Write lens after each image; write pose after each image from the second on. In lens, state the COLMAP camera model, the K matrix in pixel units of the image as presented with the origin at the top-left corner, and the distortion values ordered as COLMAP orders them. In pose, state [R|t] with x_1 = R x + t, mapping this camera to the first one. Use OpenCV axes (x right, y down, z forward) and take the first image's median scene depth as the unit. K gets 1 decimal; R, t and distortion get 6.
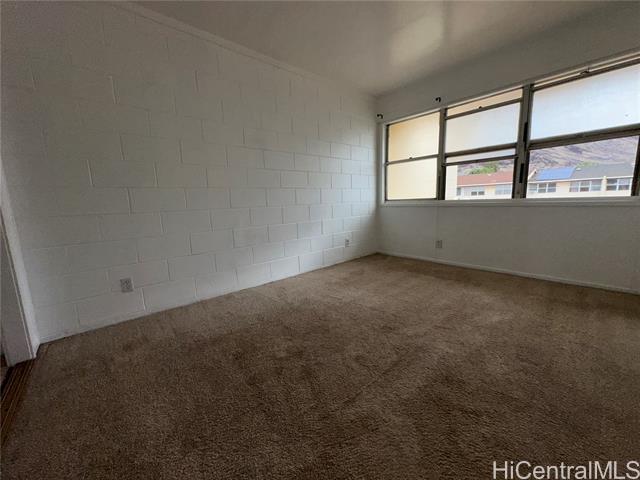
lens RADIAL K [[255.3, 0, 320.0], [0, 255.3, 240.0], [0, 0, 1]] dist [-0.002518, 0.000623]
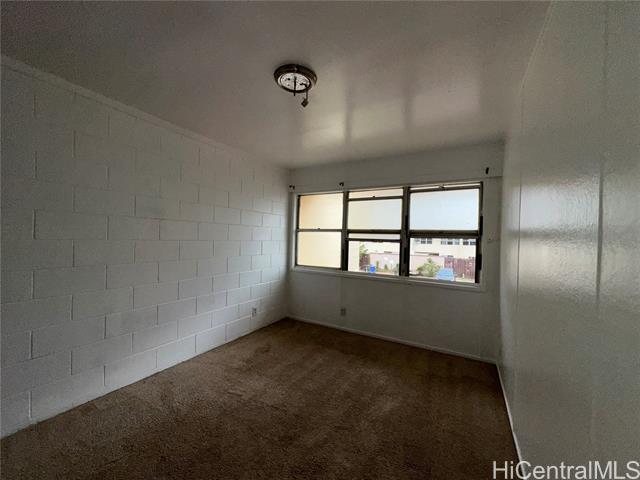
lens RADIAL K [[255.3, 0, 320.0], [0, 255.3, 240.0], [0, 0, 1]] dist [-0.002518, 0.000623]
pose [[0.946447, 0.056778, 0.317828, 0.026935], [-0.009239, 0.988775, -0.149124, -0.150914], [-0.322728, 0.138201, 0.936348, -0.003422]]
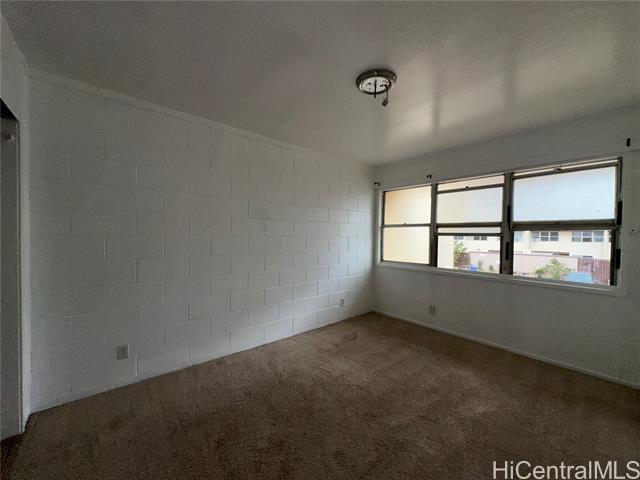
lens RADIAL K [[255.3, 0, 320.0], [0, 255.3, 240.0], [0, 0, 1]] dist [-0.002518, 0.000623]
pose [[0.998769, 0.046645, -0.016863, 0.030784], [-0.048483, 0.989868, -0.133458, -0.127827], [0.010467, 0.134111, 0.990911, -0.060667]]
